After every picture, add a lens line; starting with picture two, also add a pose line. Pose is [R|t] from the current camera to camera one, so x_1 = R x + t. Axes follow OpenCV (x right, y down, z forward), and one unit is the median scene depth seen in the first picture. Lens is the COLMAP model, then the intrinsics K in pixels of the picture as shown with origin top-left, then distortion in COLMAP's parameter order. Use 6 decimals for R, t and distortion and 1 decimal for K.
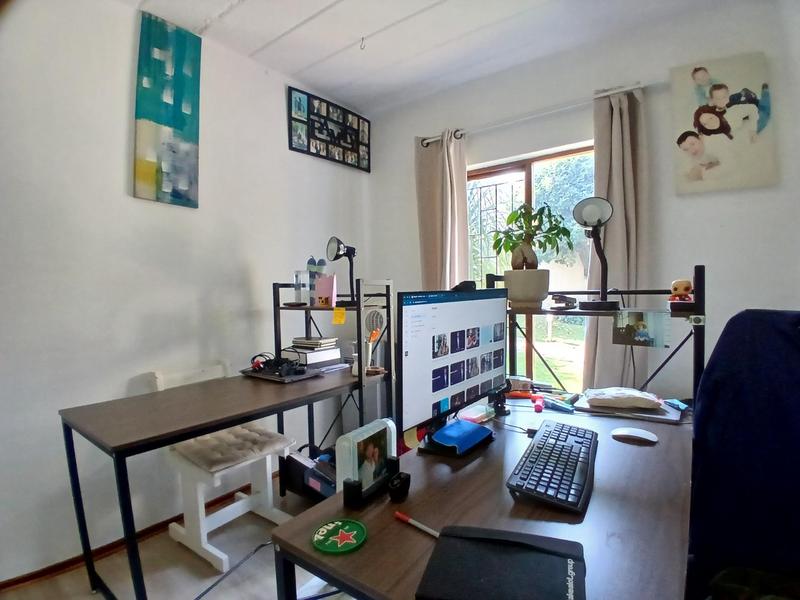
lens RADIAL K [[401.0, 0, 401.2], [0, 401.0, 301.9], [0, 0, 1]] dist [0.001630, -0.045289]
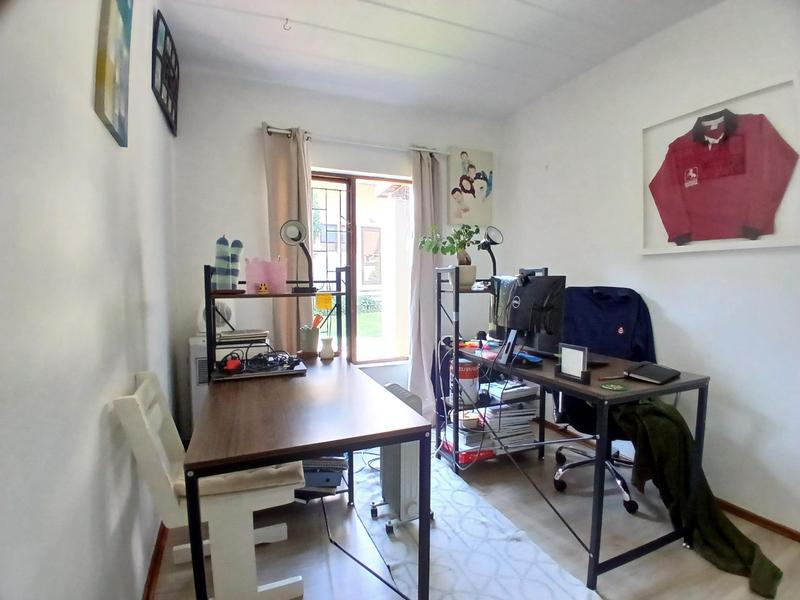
lens RADIAL K [[401.0, 0, 401.2], [0, 401.0, 301.9], [0, 0, 1]] dist [0.001630, -0.045289]
pose [[0.524179, -0.030600, 0.851058, -0.915581], [0.019093, 0.999525, 0.024178, 0.015728], [-0.851394, 0.003576, 0.524514, 0.296480]]
